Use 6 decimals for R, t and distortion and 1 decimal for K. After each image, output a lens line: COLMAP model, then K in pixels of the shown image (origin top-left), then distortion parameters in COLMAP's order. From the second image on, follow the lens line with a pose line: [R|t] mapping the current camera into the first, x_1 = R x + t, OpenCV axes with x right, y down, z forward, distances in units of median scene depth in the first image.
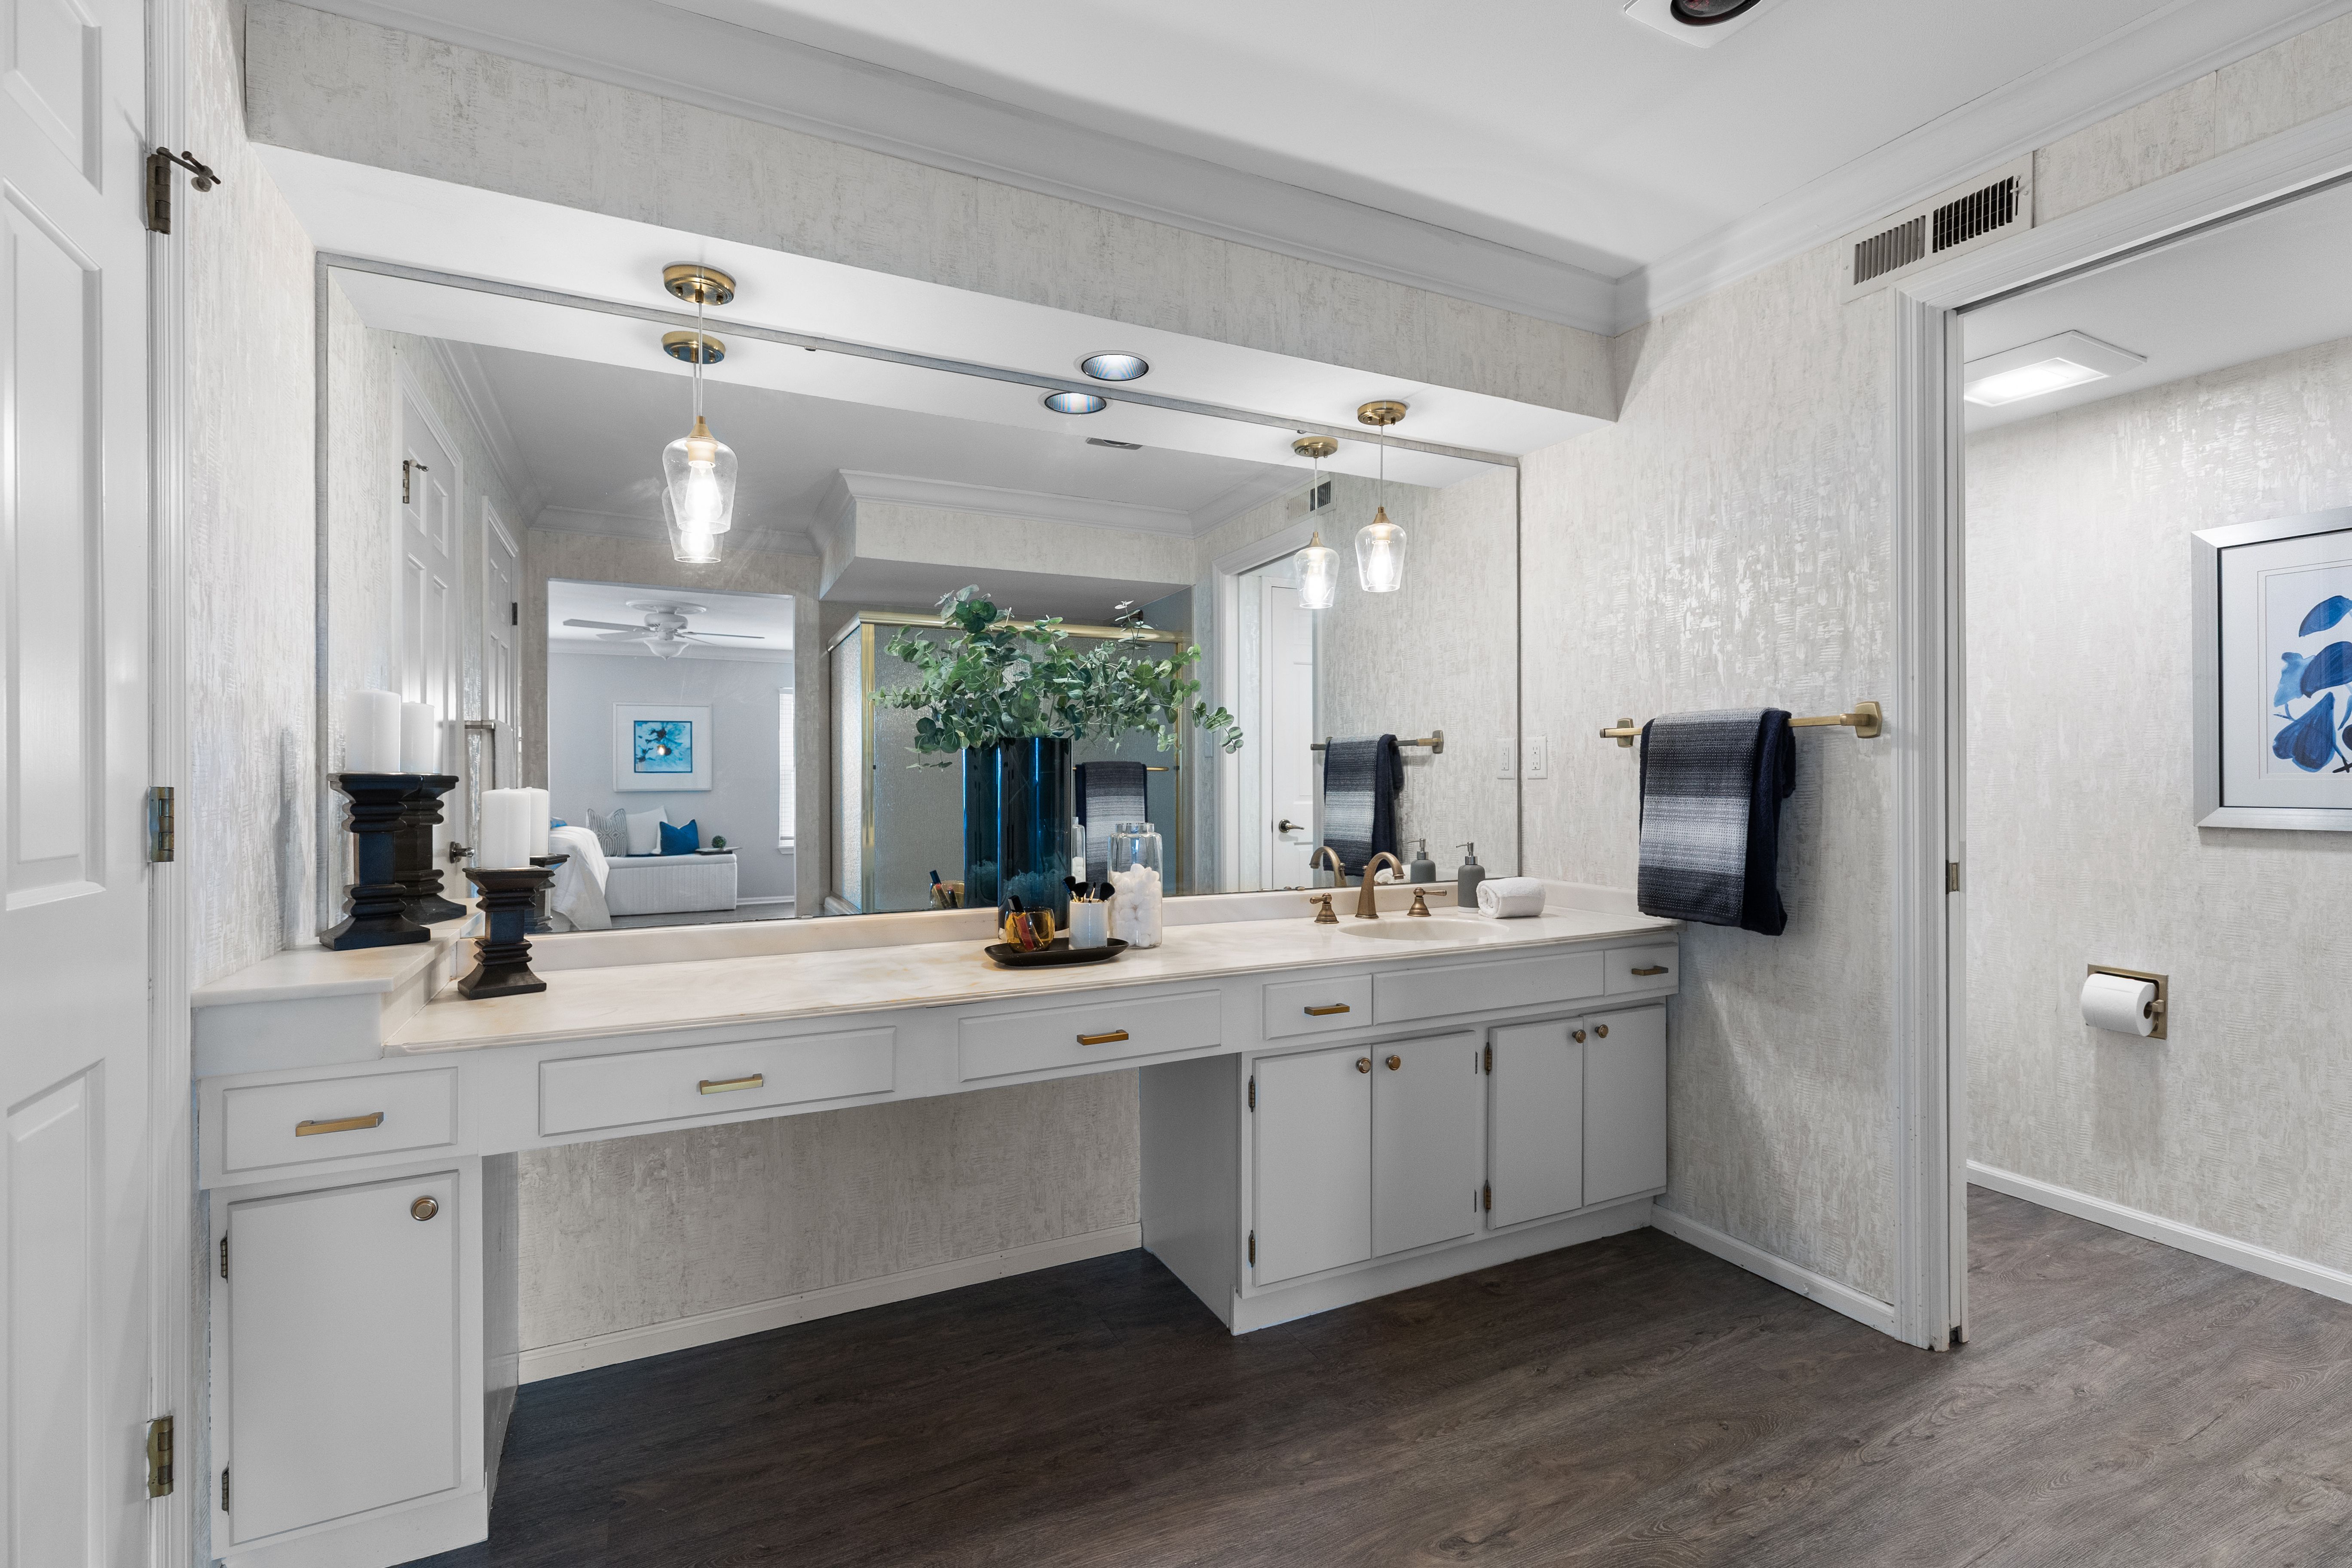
lens RADIAL K [[1066.7, 0, 1185.5], [0, 1066.7, 778.5], [0, 0, 1]] dist [0.002905, -0.000135]
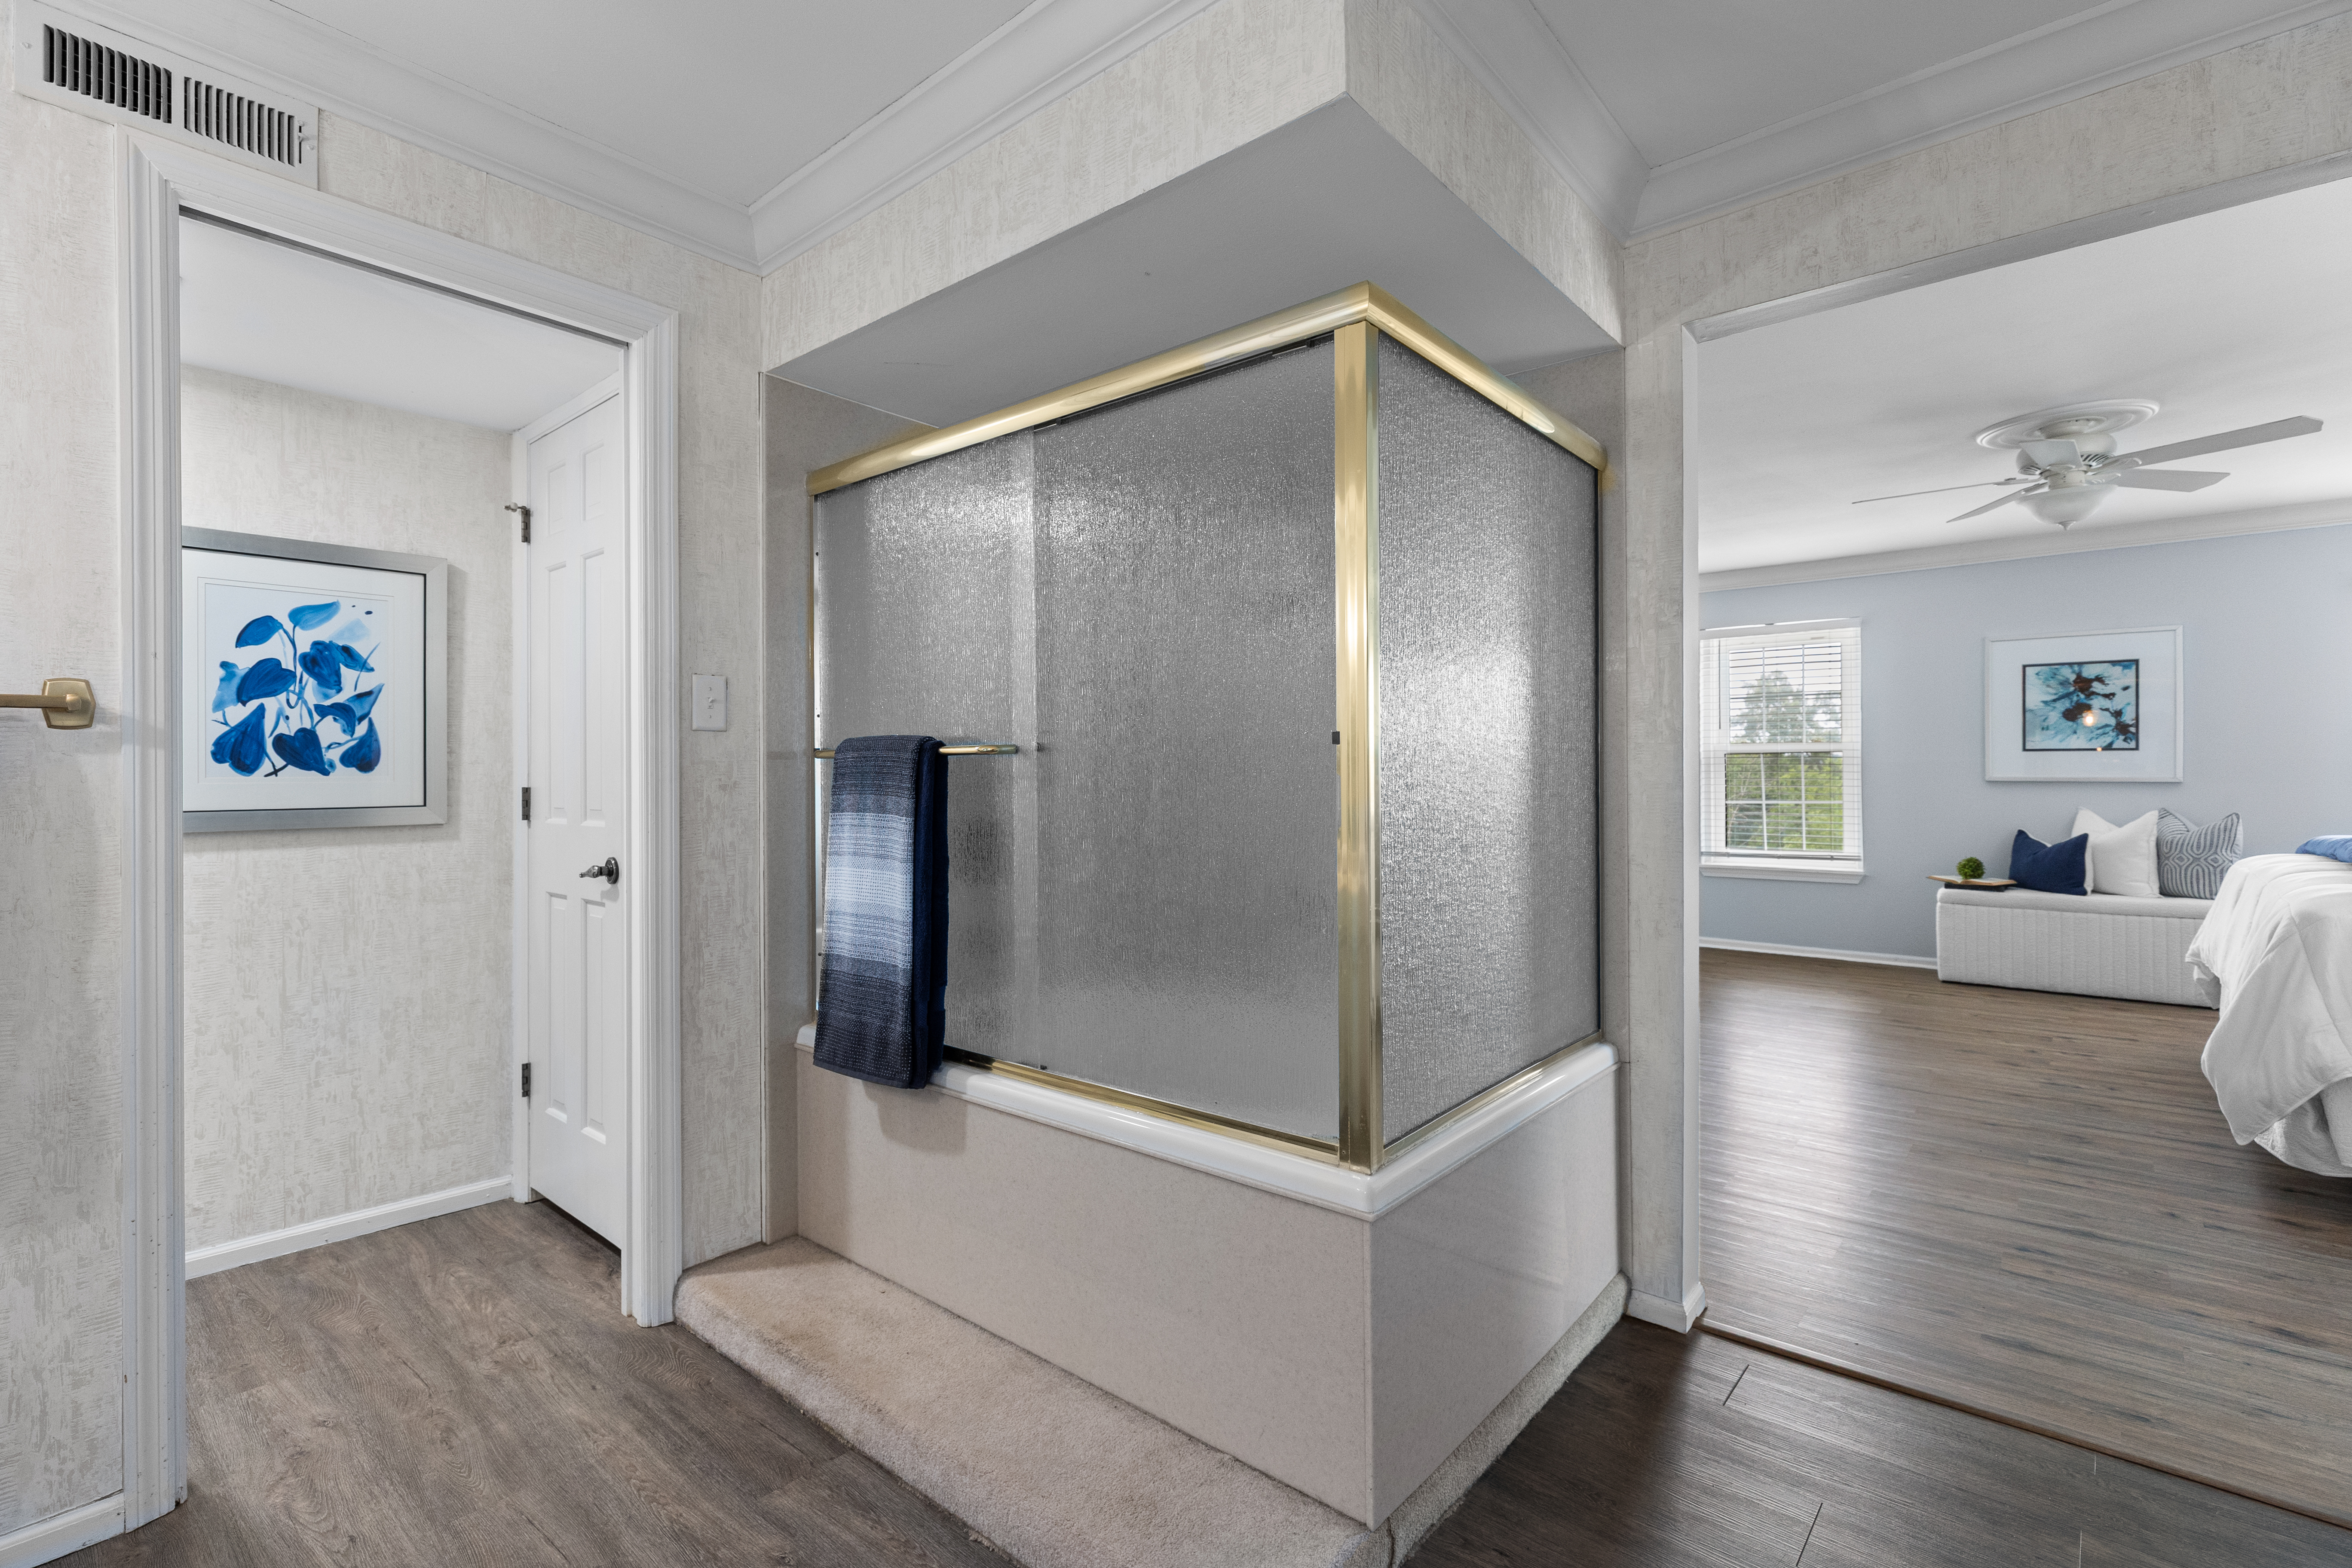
lens RADIAL K [[1066.7, 0, 1186.8], [0, 1066.7, 774.7], [0, 0, 1]] dist [0.002905, -0.000135]
pose [[-0.391056, 0.000536, 0.920367, -0.297867], [0.006747, 0.999975, 0.002285, -0.003836], [-0.920342, 0.007103, -0.391050, 0.565566]]
